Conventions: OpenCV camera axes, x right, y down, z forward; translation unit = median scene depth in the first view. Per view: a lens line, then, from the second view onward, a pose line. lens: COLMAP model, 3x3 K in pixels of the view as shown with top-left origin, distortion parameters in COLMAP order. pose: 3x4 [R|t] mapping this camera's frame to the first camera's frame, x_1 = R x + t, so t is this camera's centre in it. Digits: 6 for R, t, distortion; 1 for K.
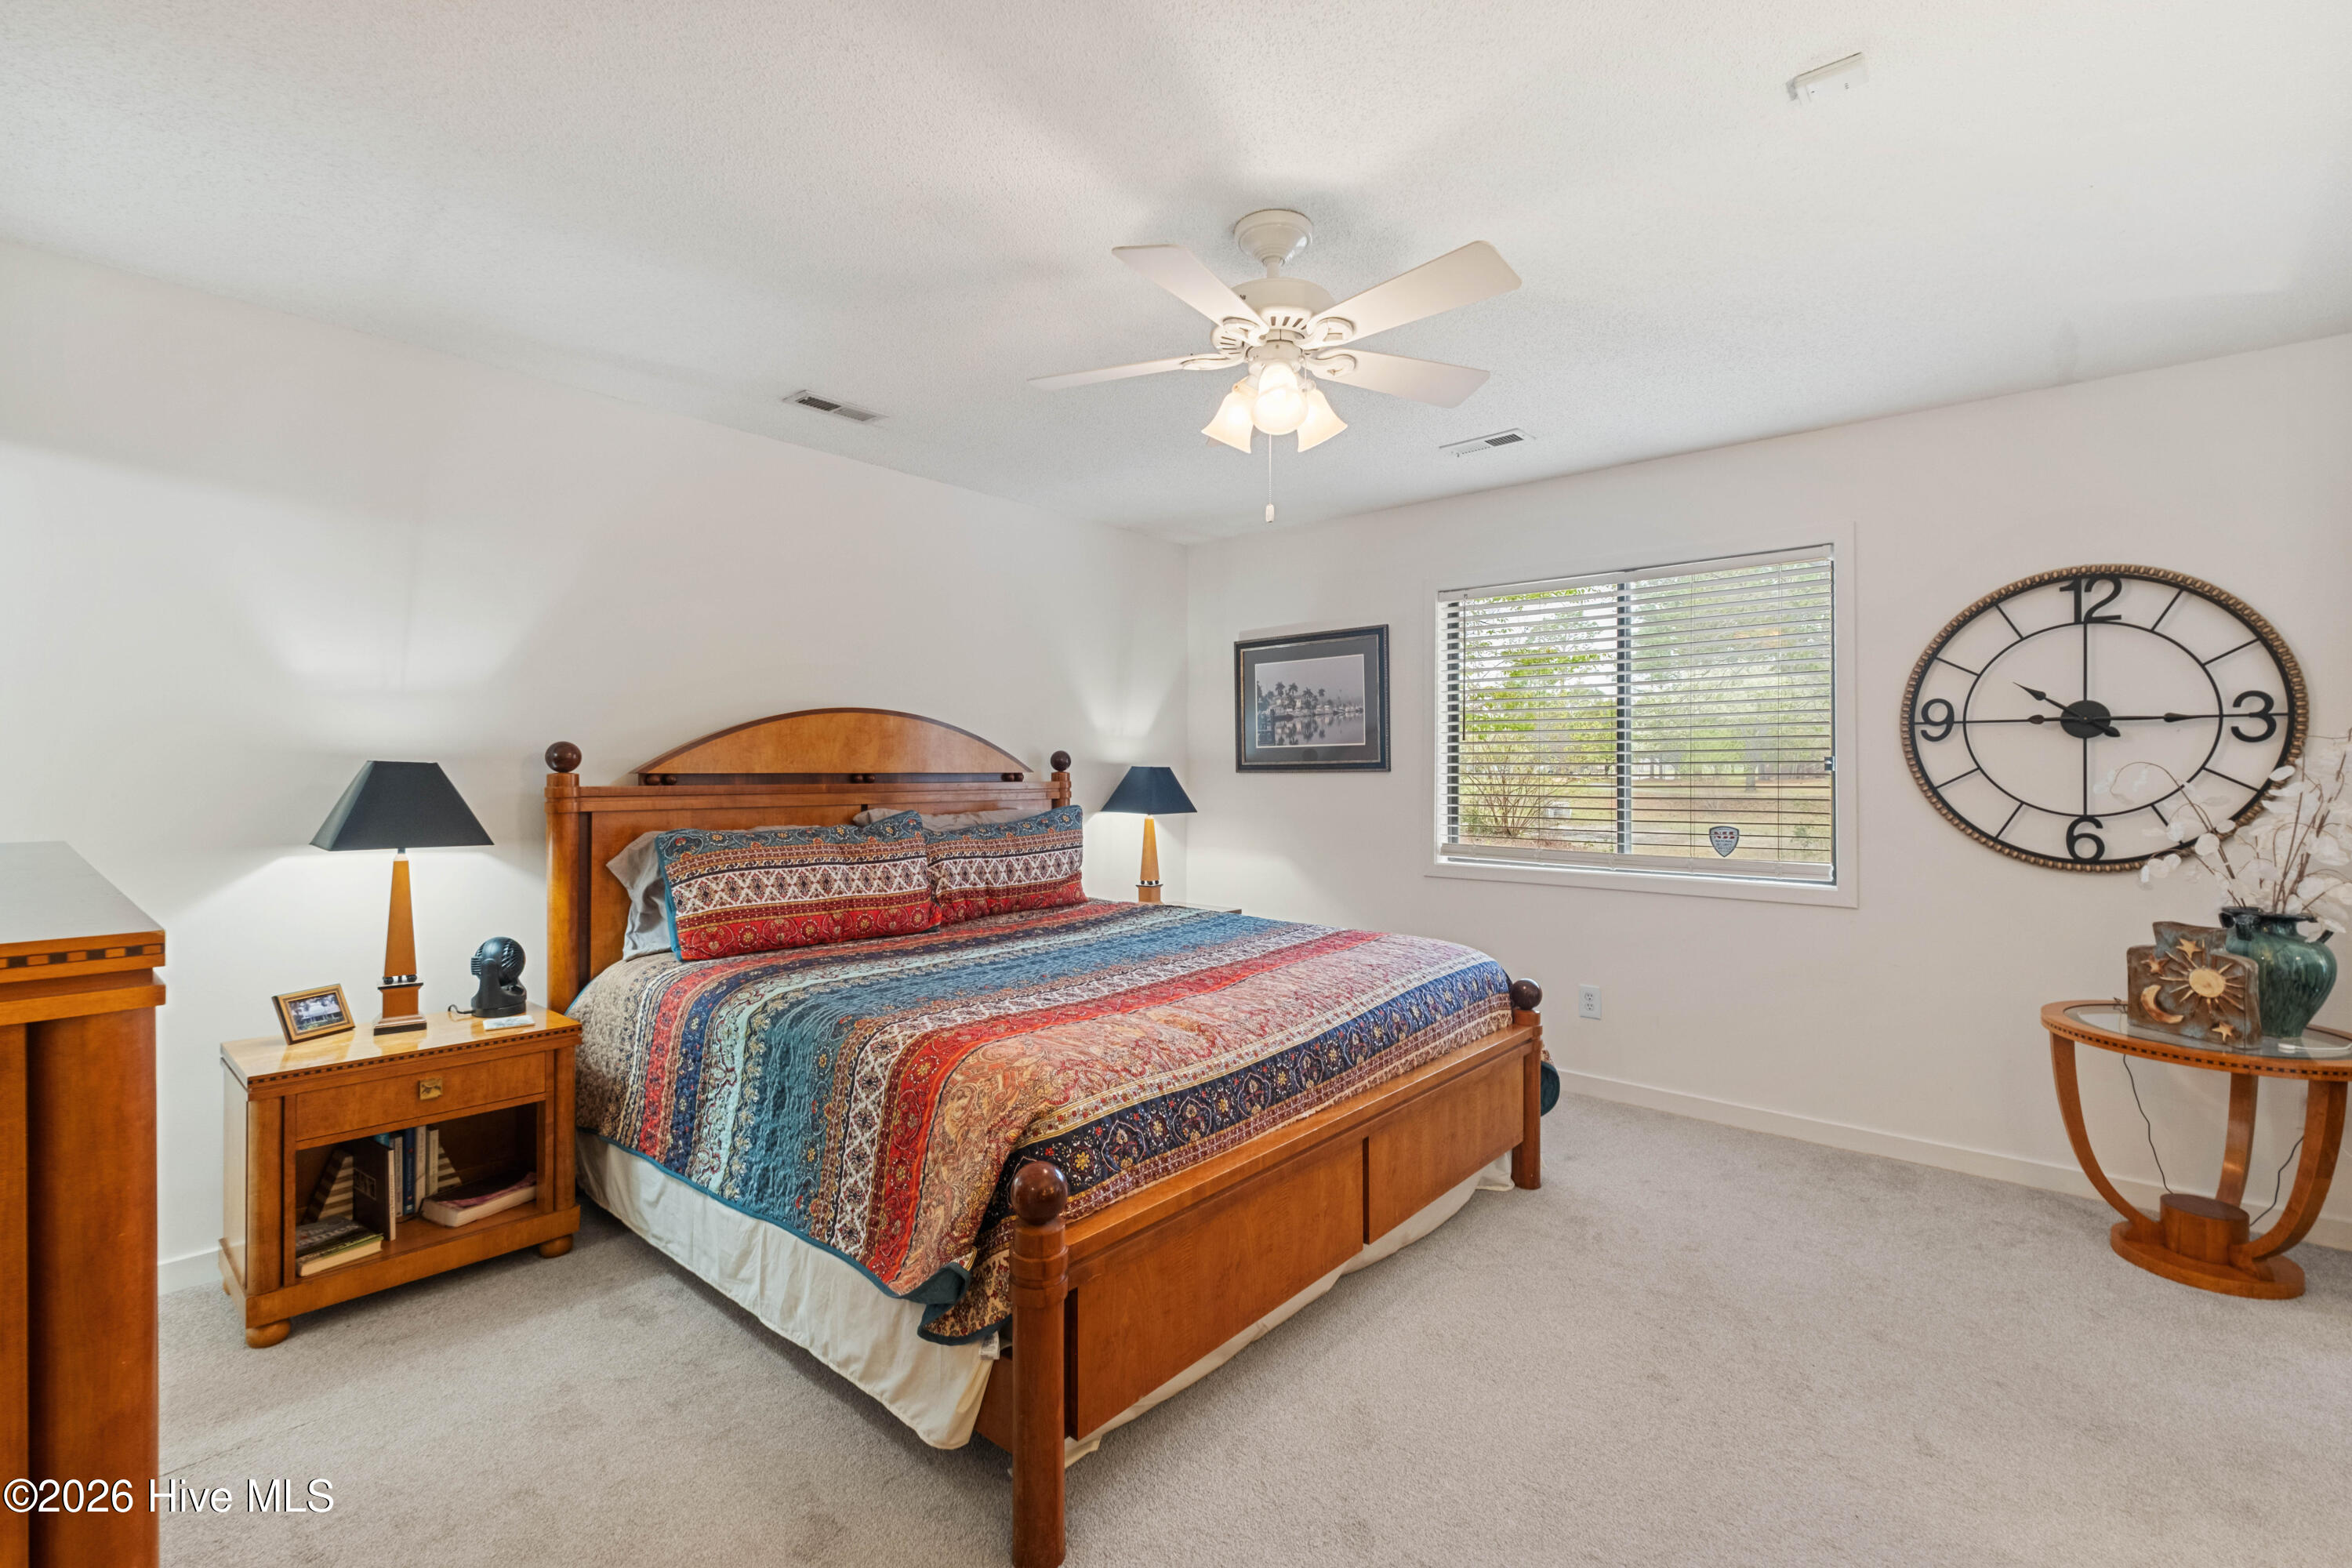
lens RADIAL K [[1043.2, 0, 1173.1], [0, 1043.2, 772.5], [0, 0, 1]] dist [0.012887, -0.007446]
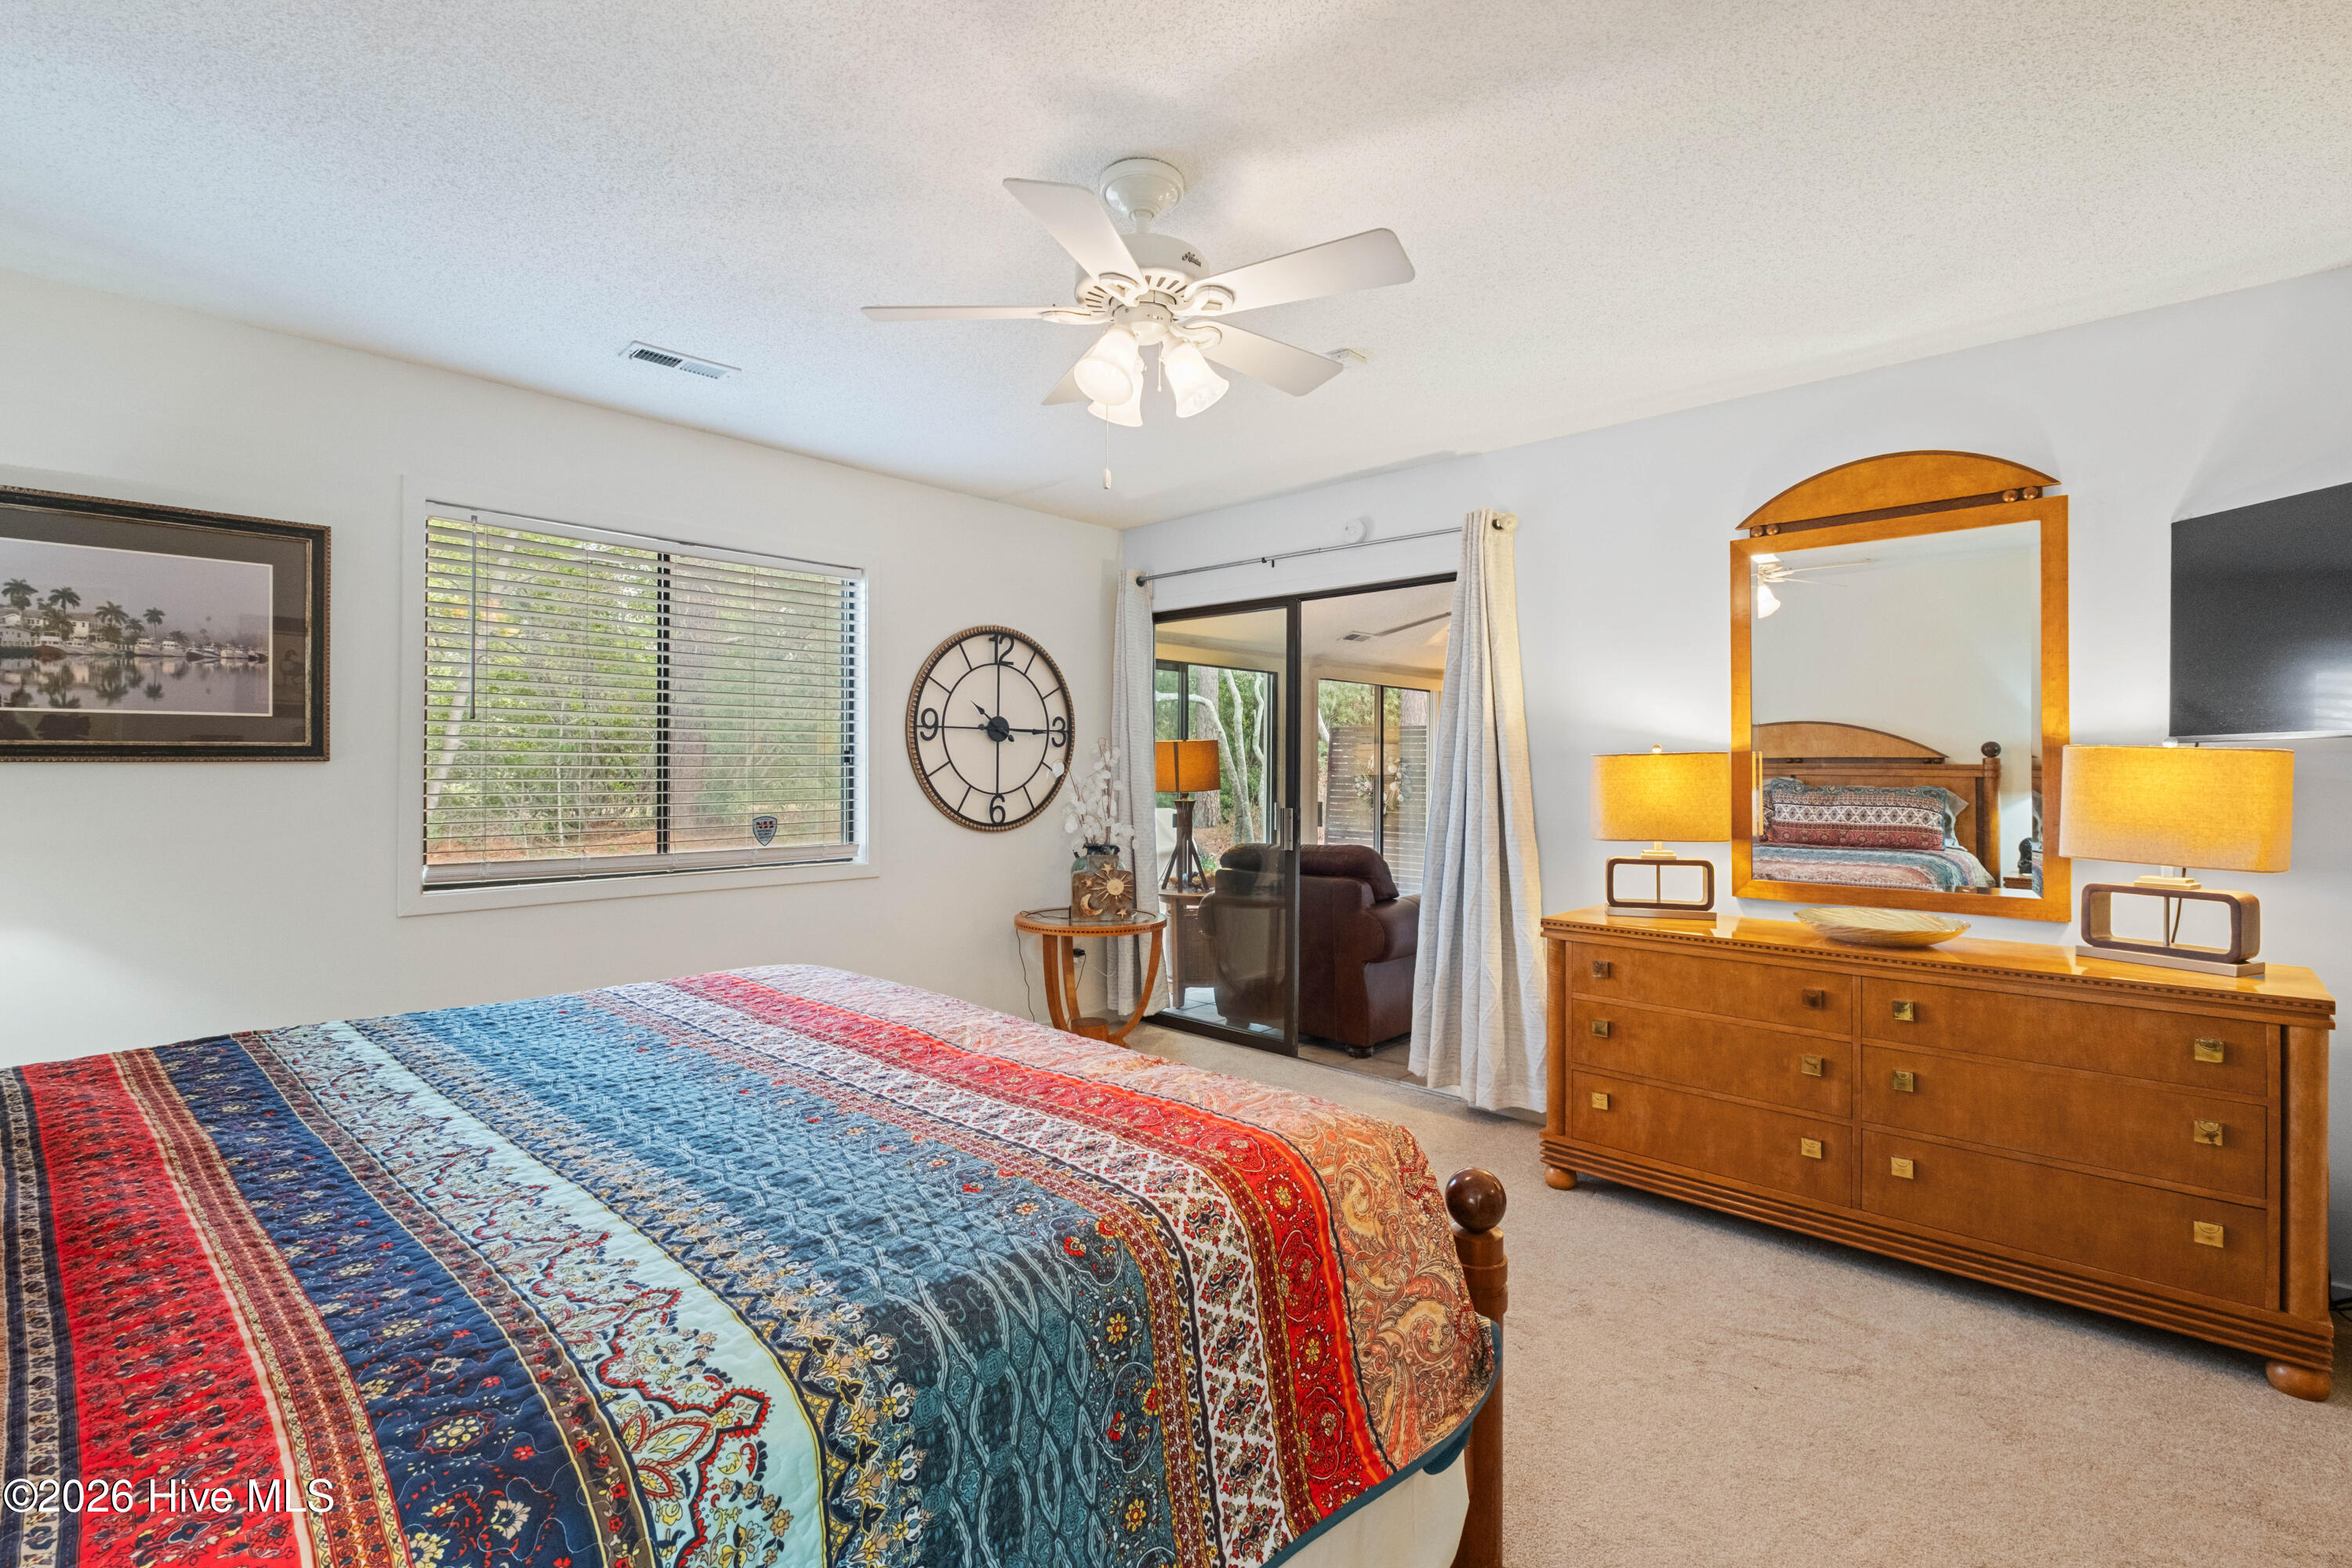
lens RADIAL K [[1043.2, 0, 1173.6], [0, 1043.2, 774.4], [0, 0, 1]] dist [0.012887, -0.007446]
pose [[0.048877, -0.005427, 0.998790, -0.600719], [-0.000717, 0.999985, 0.005468, 0.005417], [-0.998805, -0.000983, 0.048873, 0.681511]]
